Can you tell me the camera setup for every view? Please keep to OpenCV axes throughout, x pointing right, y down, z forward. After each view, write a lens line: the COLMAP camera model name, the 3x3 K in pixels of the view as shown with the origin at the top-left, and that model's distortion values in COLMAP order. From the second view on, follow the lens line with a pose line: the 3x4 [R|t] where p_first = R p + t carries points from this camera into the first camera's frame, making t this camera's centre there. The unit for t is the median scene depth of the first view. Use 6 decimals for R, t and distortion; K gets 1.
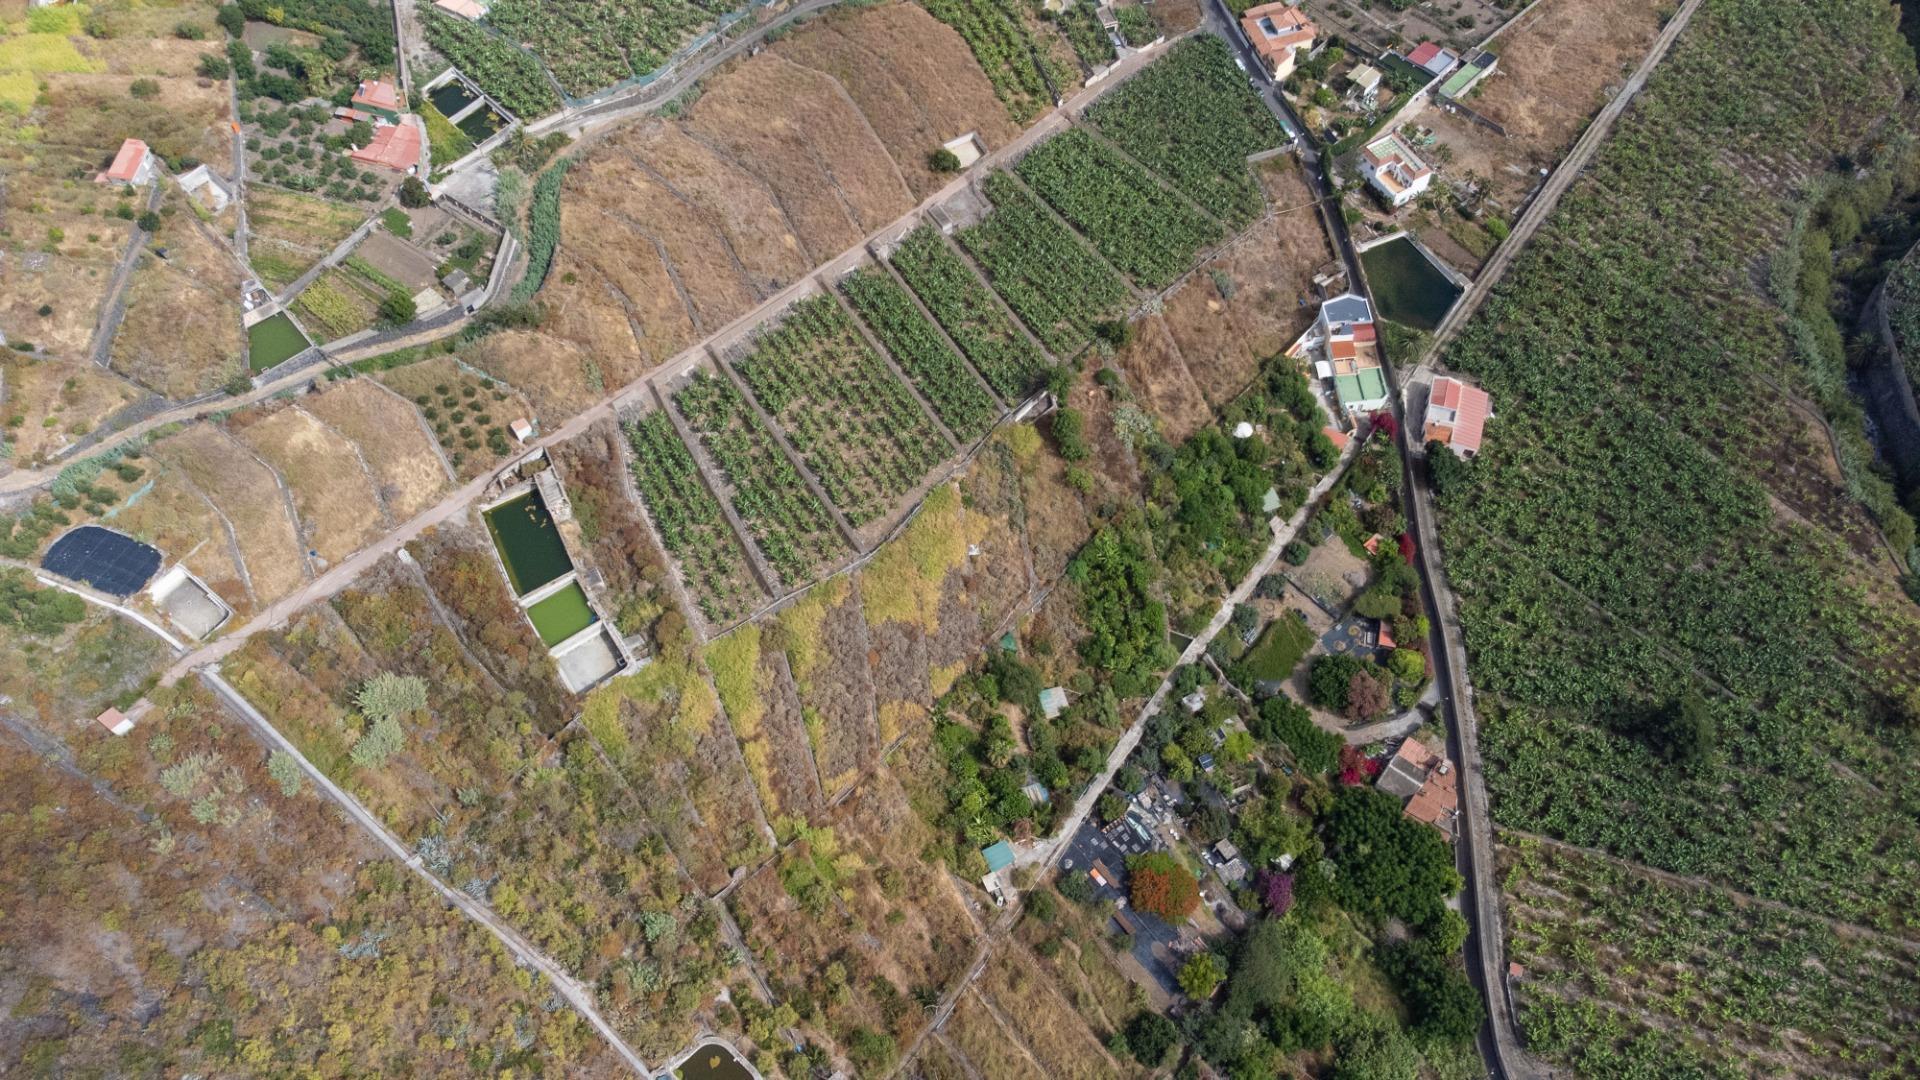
lens RADIAL K [[1435.6, 0, 954.0], [0, 1435.6, 533.4], [0, 0, 1]] dist [0.038515, 0.015253]
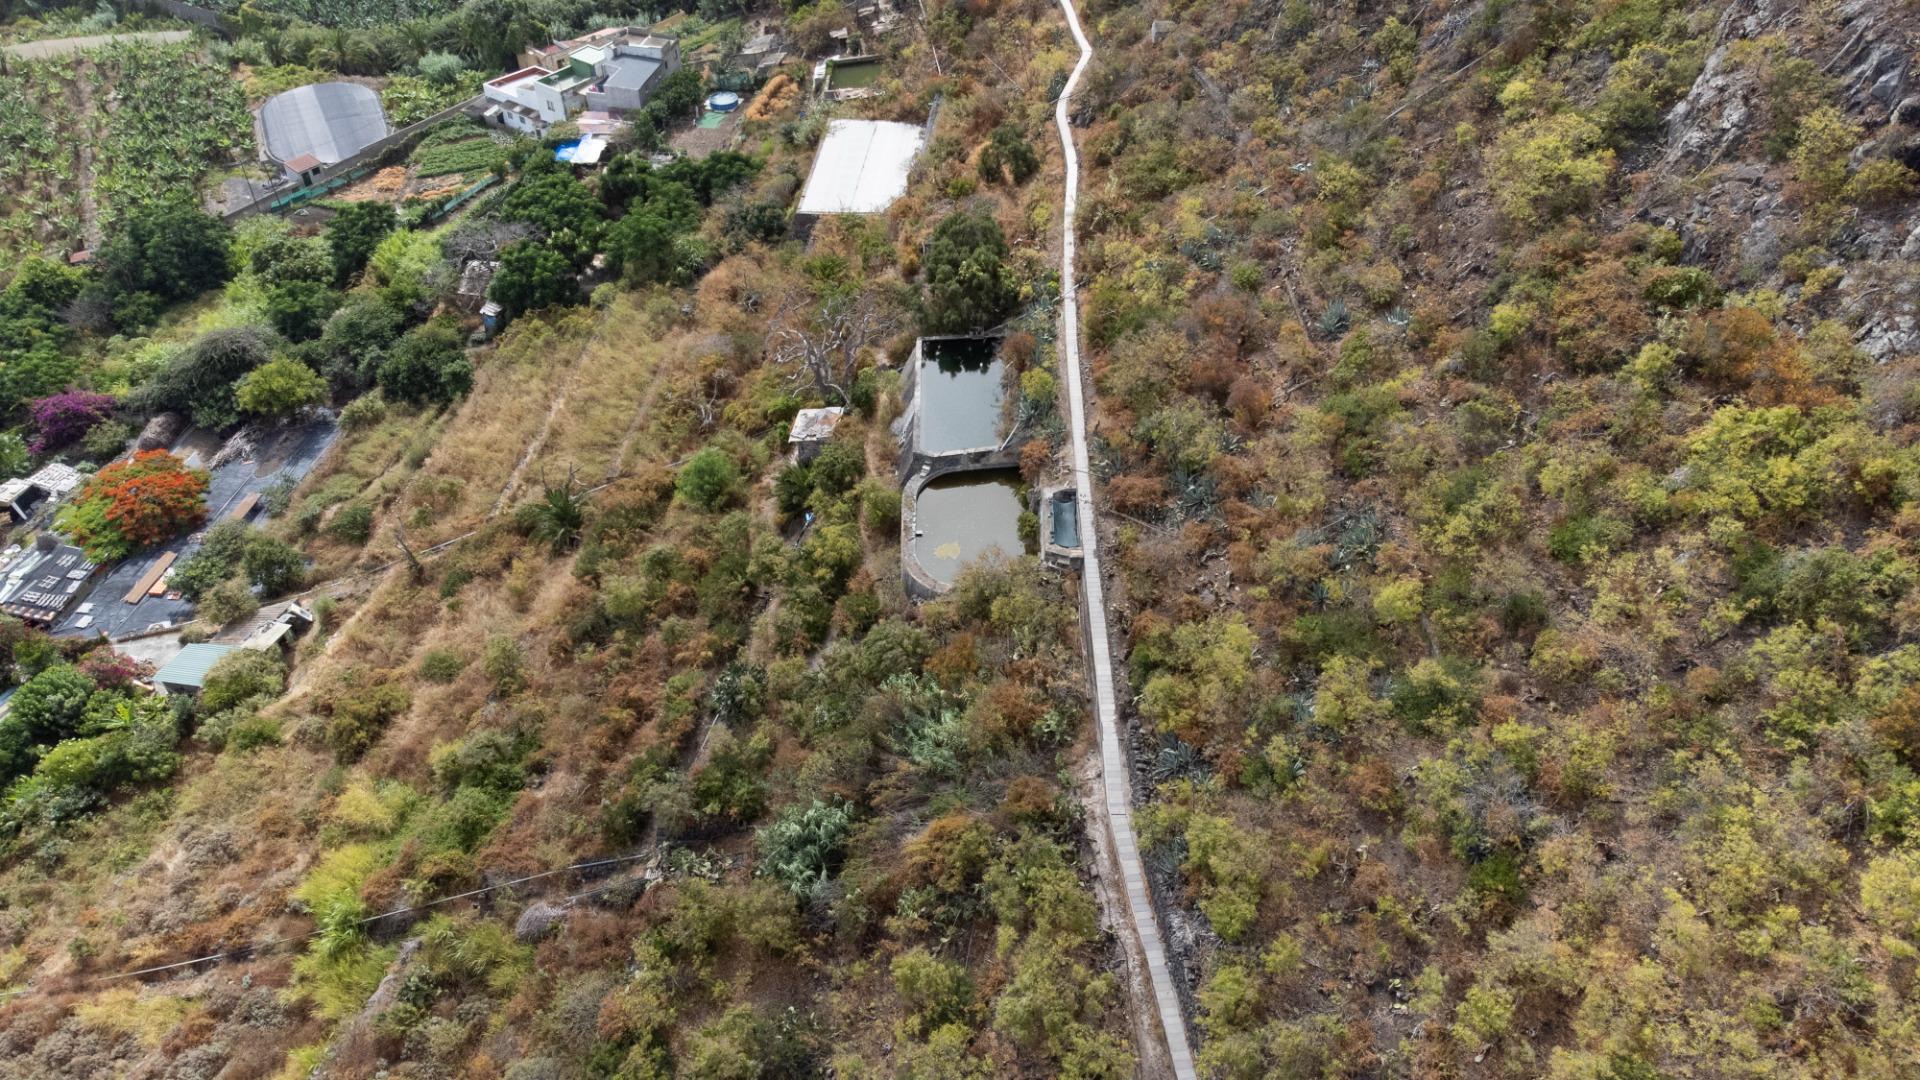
lens RADIAL K [[1364.2, 0, 993.2], [0, 1364.2, 591.3], [0, 0, 1]] dist [0.033360, 0.003032]
pose [[-0.692201, -0.473874, 0.544336, -0.302054], [0.630645, -0.030415, 0.775476, 0.050159], [-0.350921, 0.880067, 0.319900, 0.674107]]
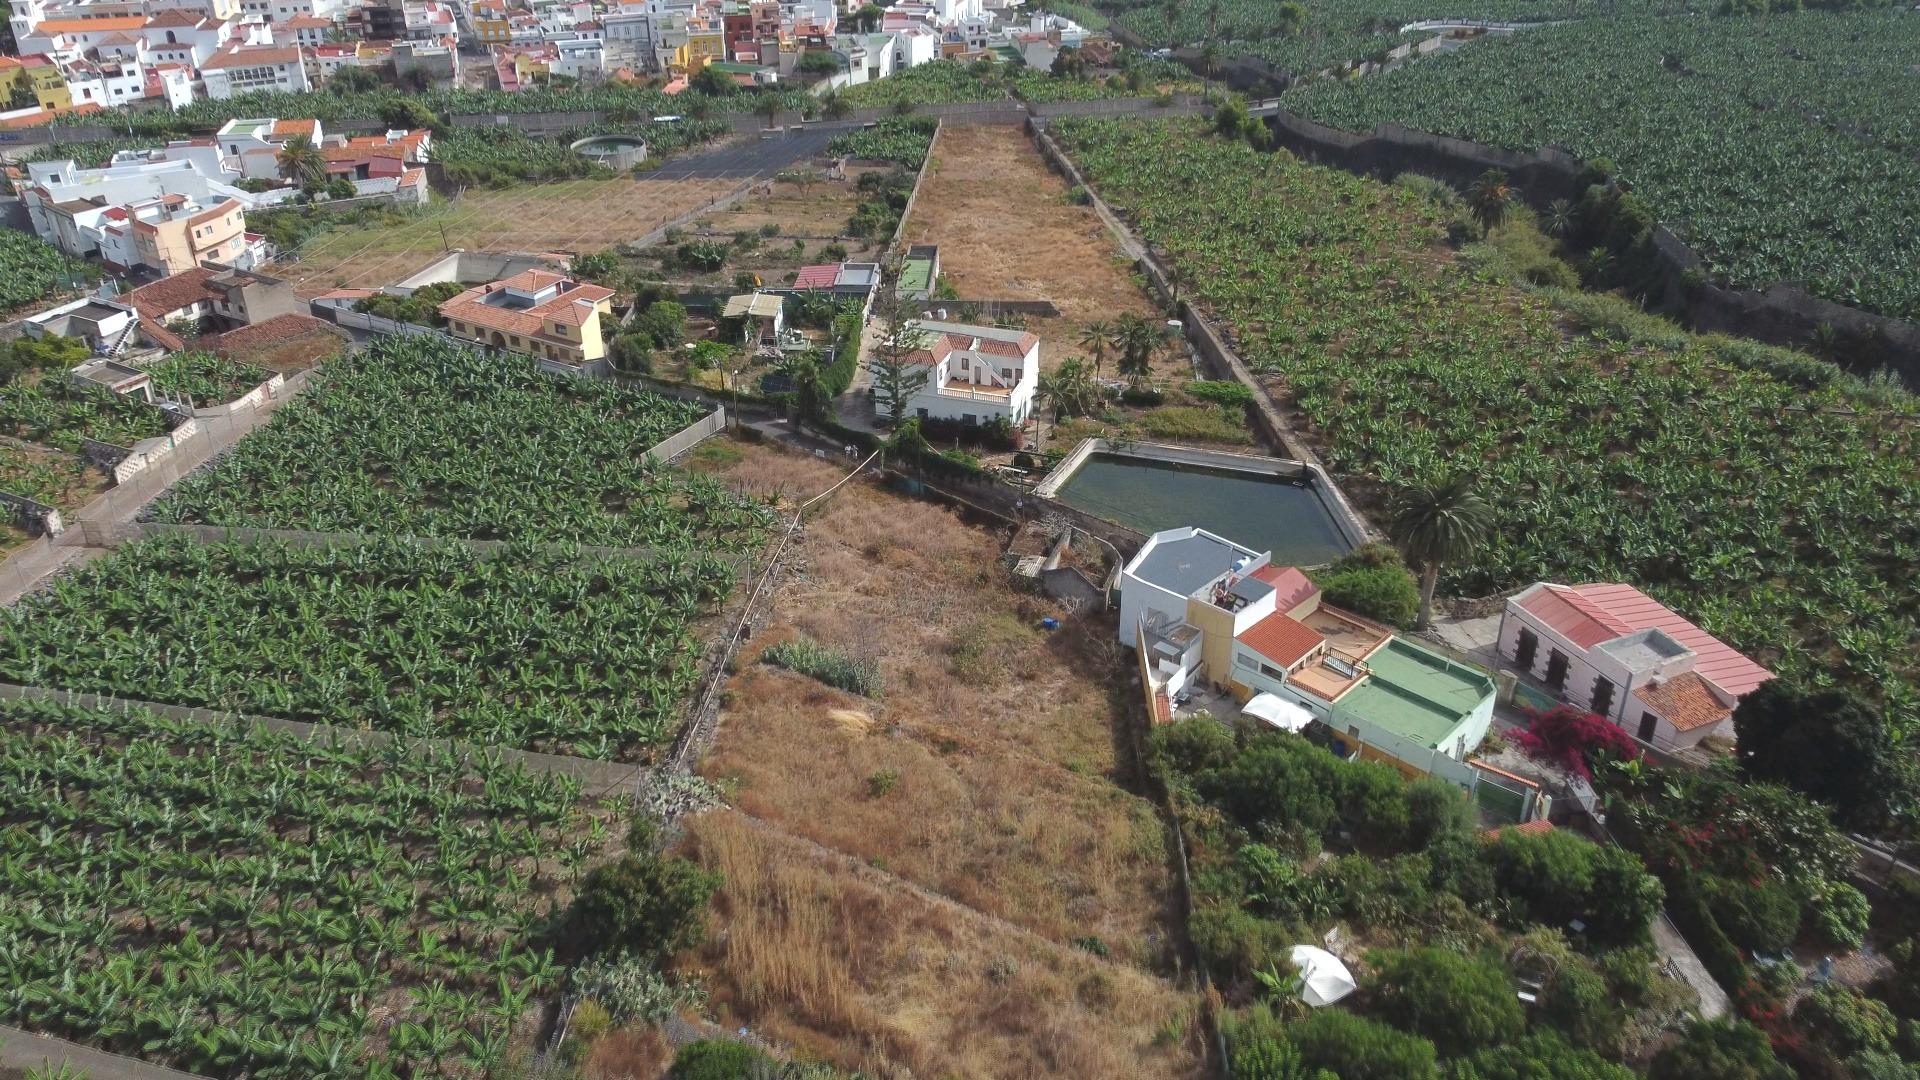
lens RADIAL K [[1520.1, 0, 951.6], [0, 1520.1, 532.7], [0, 0, 1]] dist [-0.003174, 0.000537]
pose [[0.749106, -0.297116, 0.592082, 0.026456], [0.560621, 0.760480, -0.327680, -0.084531], [-0.352908, 0.577401, 0.736250, 0.848014]]
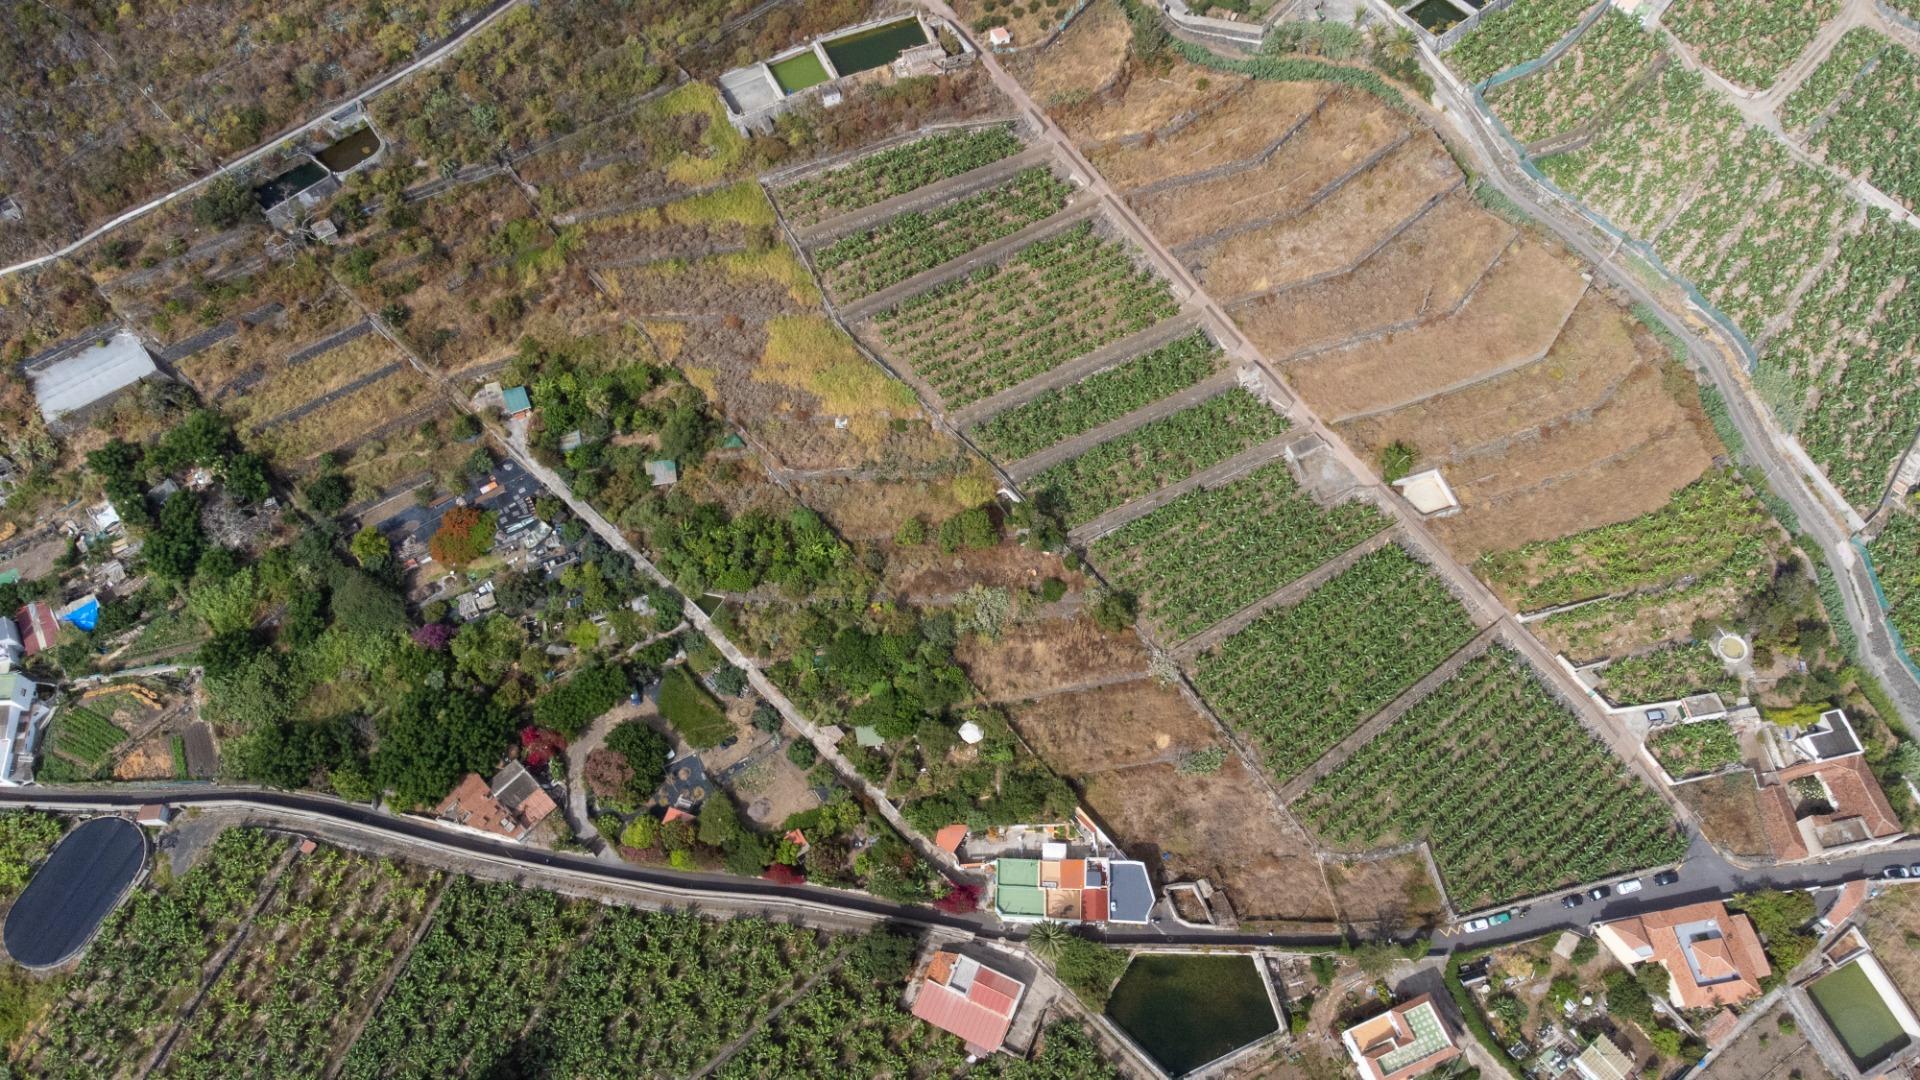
lens RADIAL K [[1435.6, 0, 954.0], [0, 1435.6, 533.4], [0, 0, 1]] dist [0.038515, 0.015253]
pose [[-0.120585, 0.908611, -0.399857, 0.470159], [-0.849401, 0.114035, 0.515280, -0.556929], [0.513787, 0.401774, 0.758024, 0.319445]]
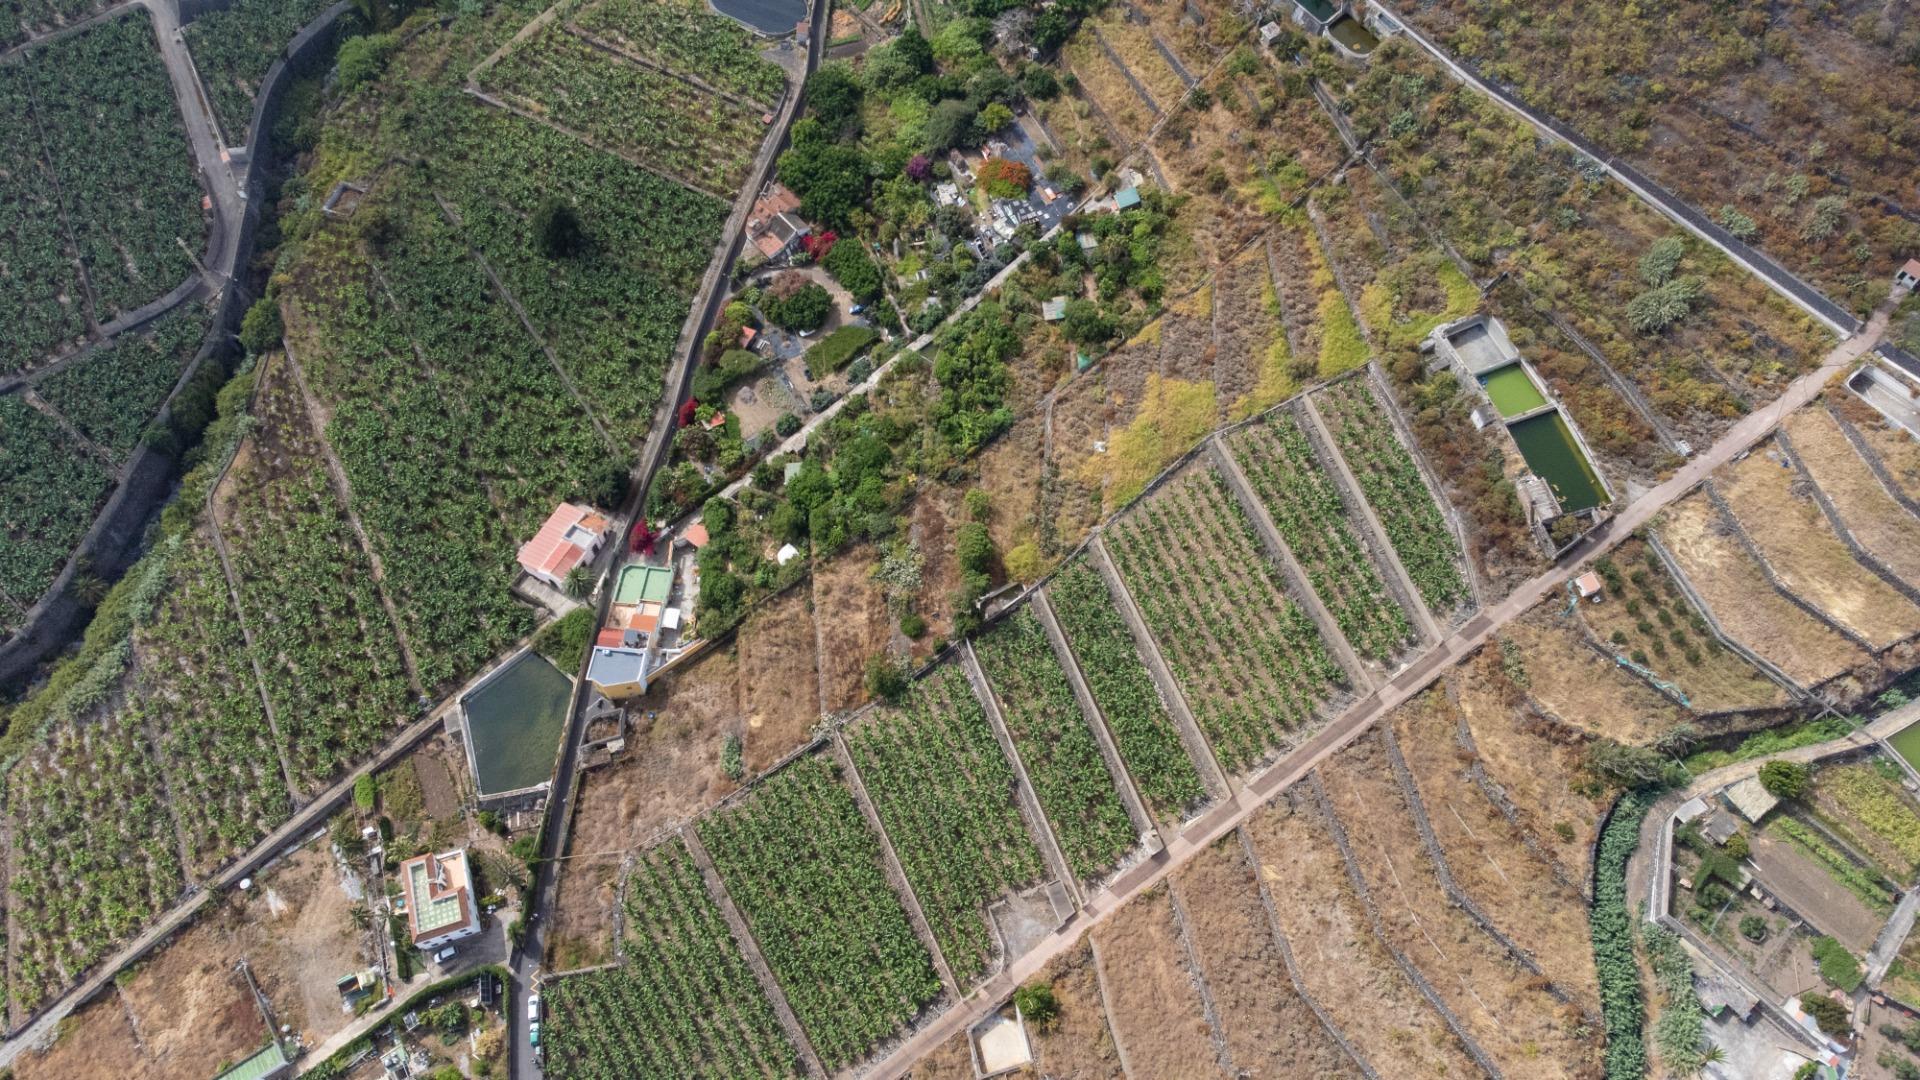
lens RADIAL K [[1435.6, 0, 954.0], [0, 1435.6, 533.4], [0, 0, 1]] dist [0.038515, 0.015253]
pose [[-0.978696, -0.151774, 0.138269, -0.034810], [0.195976, -0.489797, 0.849525, -0.901853], [-0.061212, 0.858524, 0.509106, 0.542430]]
